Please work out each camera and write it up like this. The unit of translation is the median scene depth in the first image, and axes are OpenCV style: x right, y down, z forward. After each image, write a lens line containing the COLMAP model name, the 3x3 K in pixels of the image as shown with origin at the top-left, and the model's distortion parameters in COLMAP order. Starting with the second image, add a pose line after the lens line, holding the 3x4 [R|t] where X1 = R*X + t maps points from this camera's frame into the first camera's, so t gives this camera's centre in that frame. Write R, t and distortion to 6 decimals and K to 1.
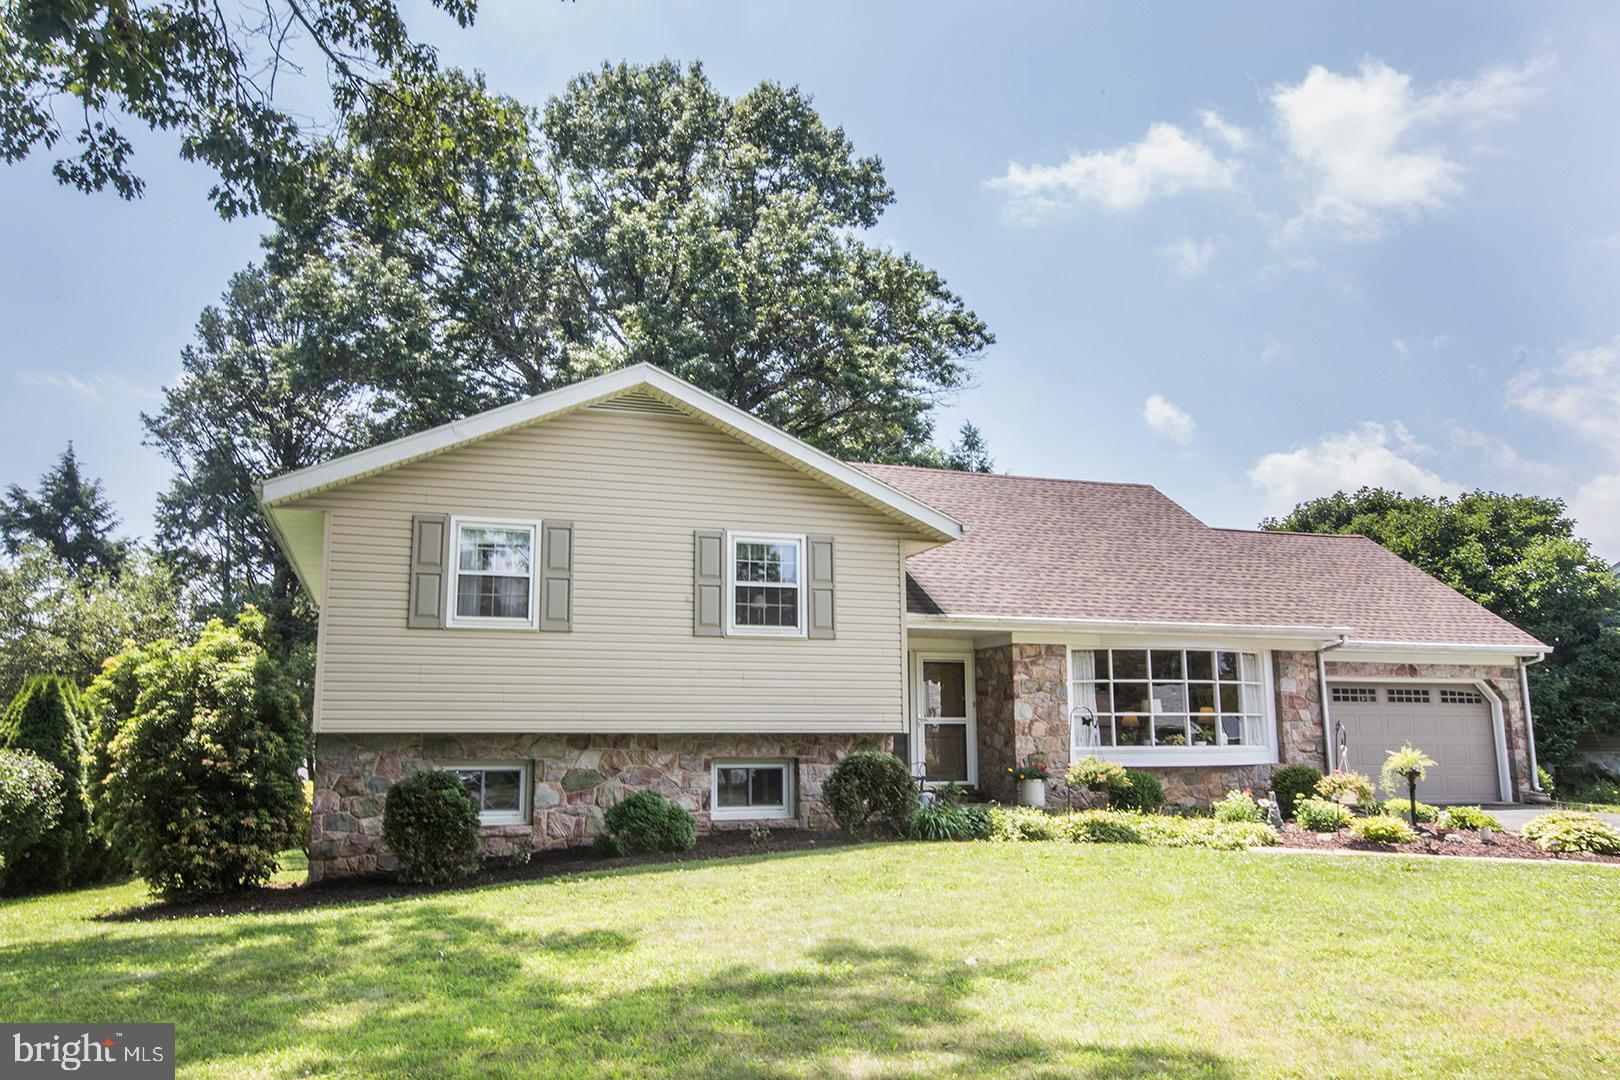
lens RADIAL K [[1230.5, 0, 810.0], [0, 1230.5, 540.0], [0, 0, 1]] dist [-0.026566, 0.106107]
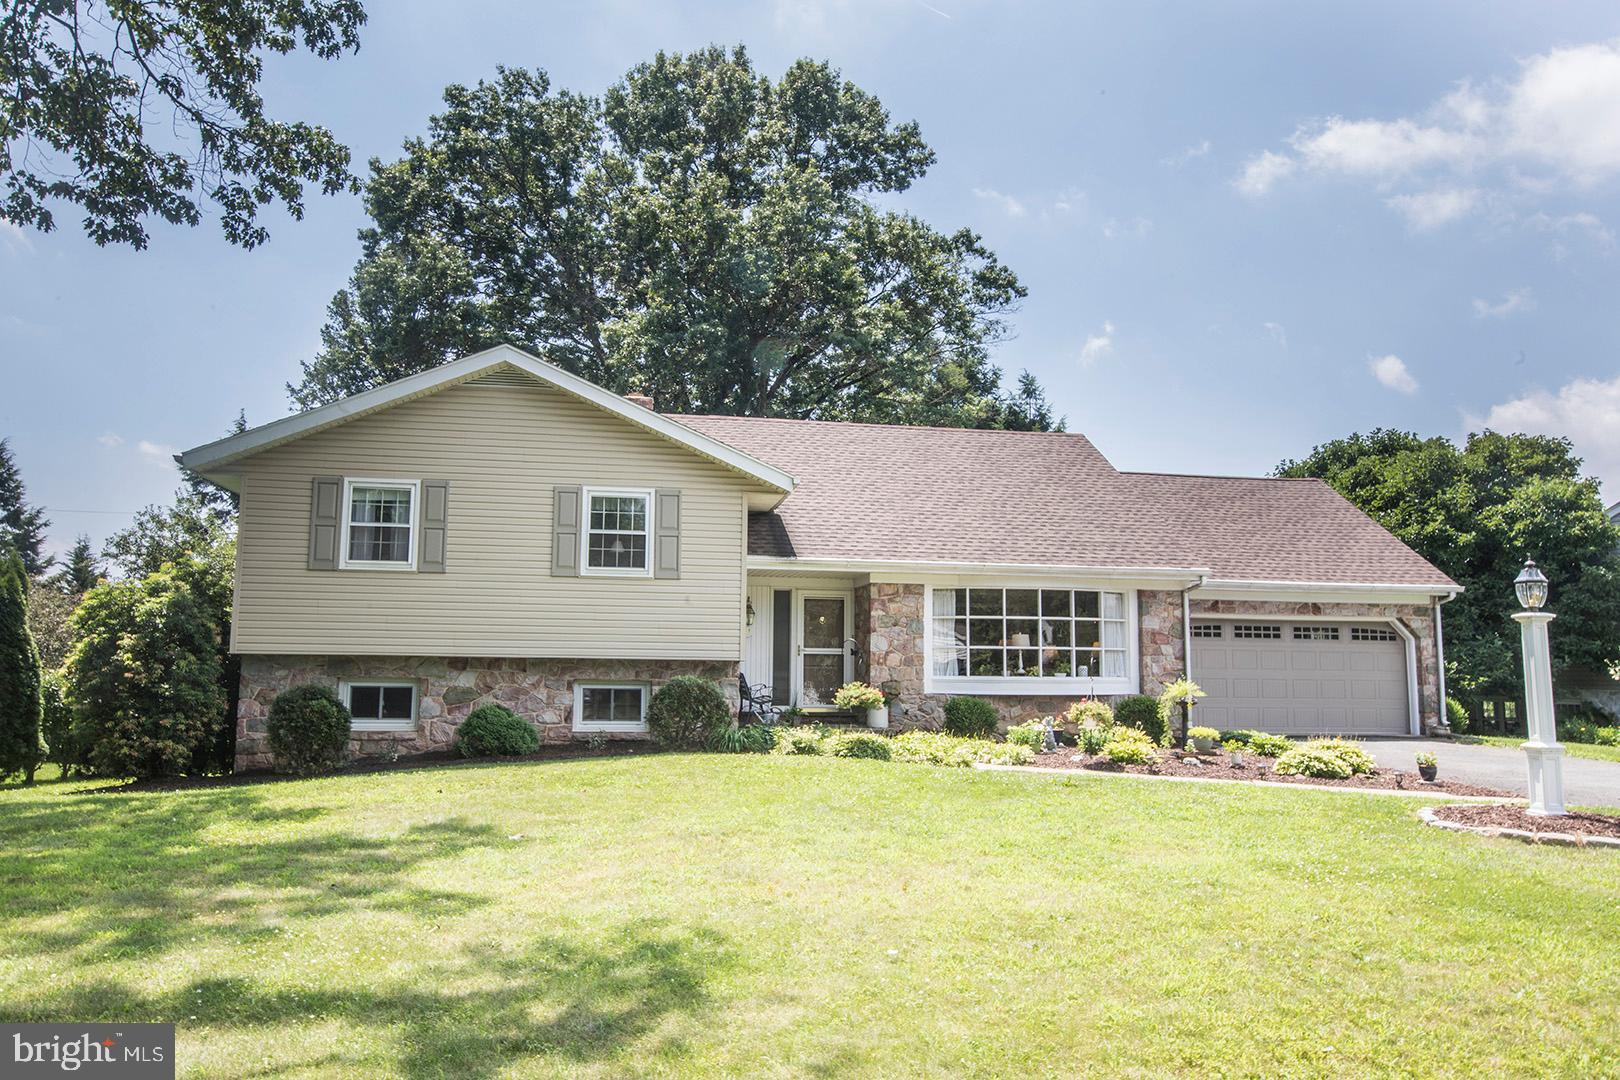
lens RADIAL K [[1167.6, 0, 810.0], [0, 1167.6, 540.0], [0, 0, 1]] dist [-0.038558, 0.108765]
pose [[0.987244, -0.003385, -0.159177, 0.270681], [0.011343, 0.998729, 0.049111, -0.007195], [0.158808, -0.050290, 0.986028, -0.049522]]
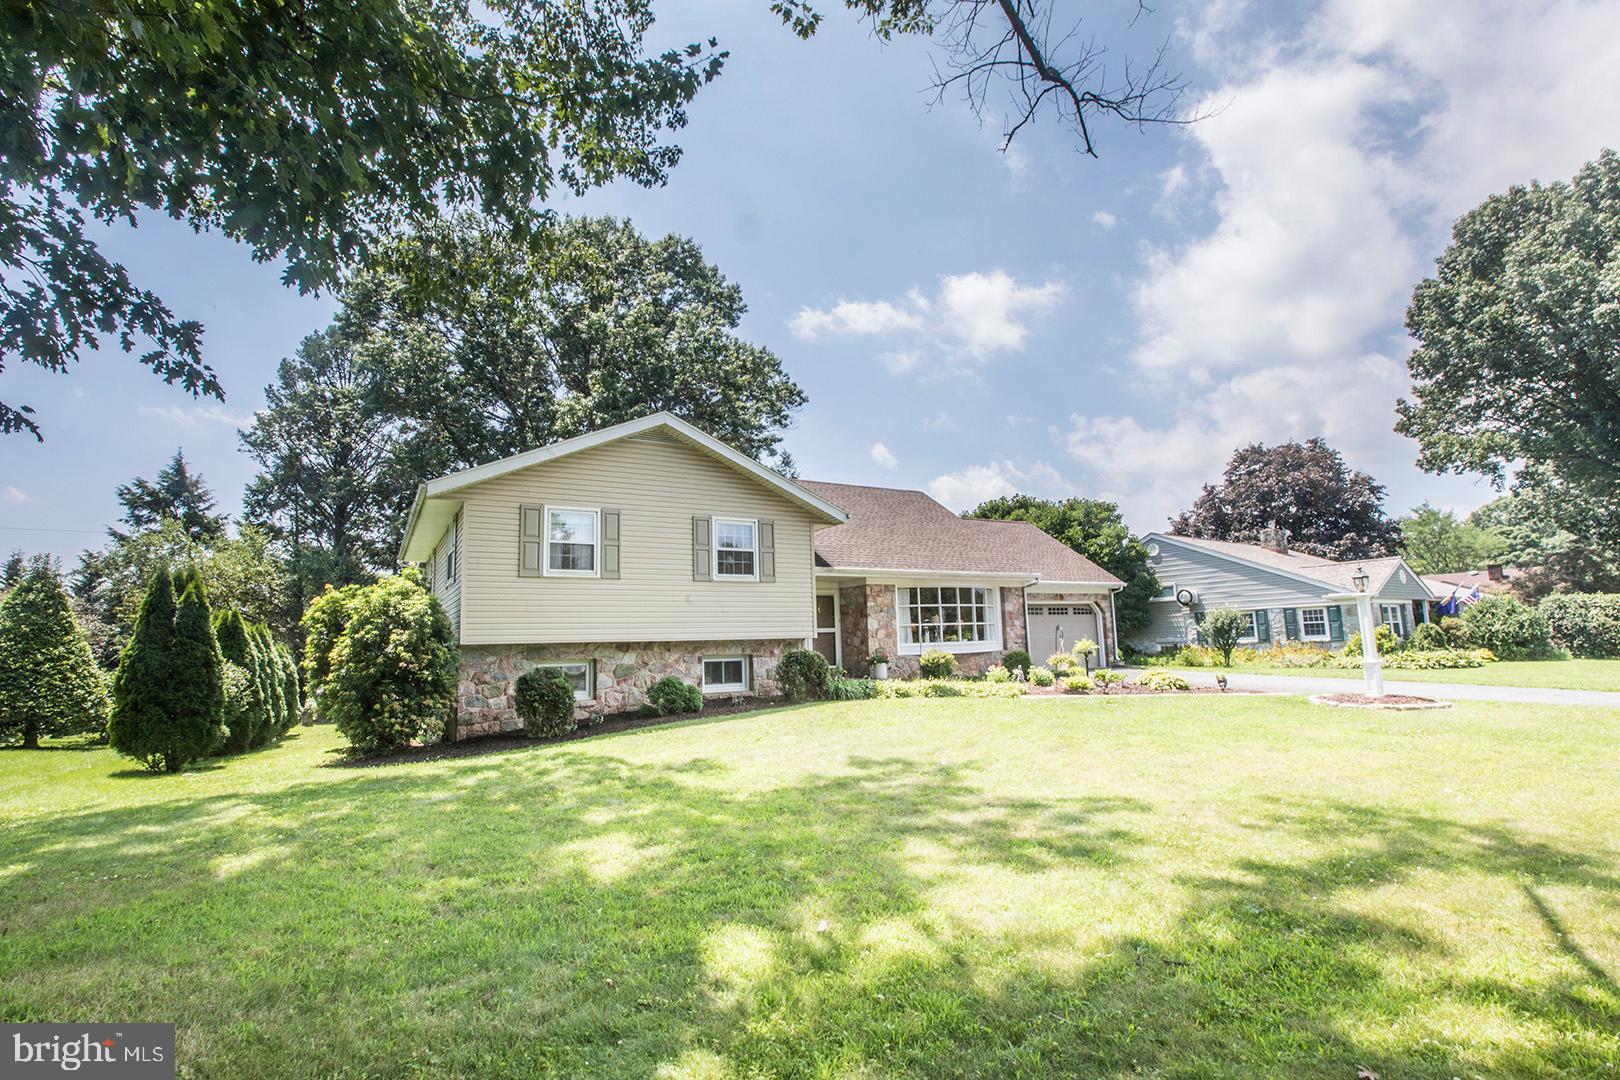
lens RADIAL K [[759.9, 0, 810.0], [0, 759.9, 540.0], [0, 0, 1]] dist [-0.063181, 0.032688]
pose [[0.978024, 0.005039, 0.208431, -0.126726], [-0.010466, 0.999634, 0.024943, -0.002223], [-0.208229, -0.026577, 0.977719, -0.008229]]
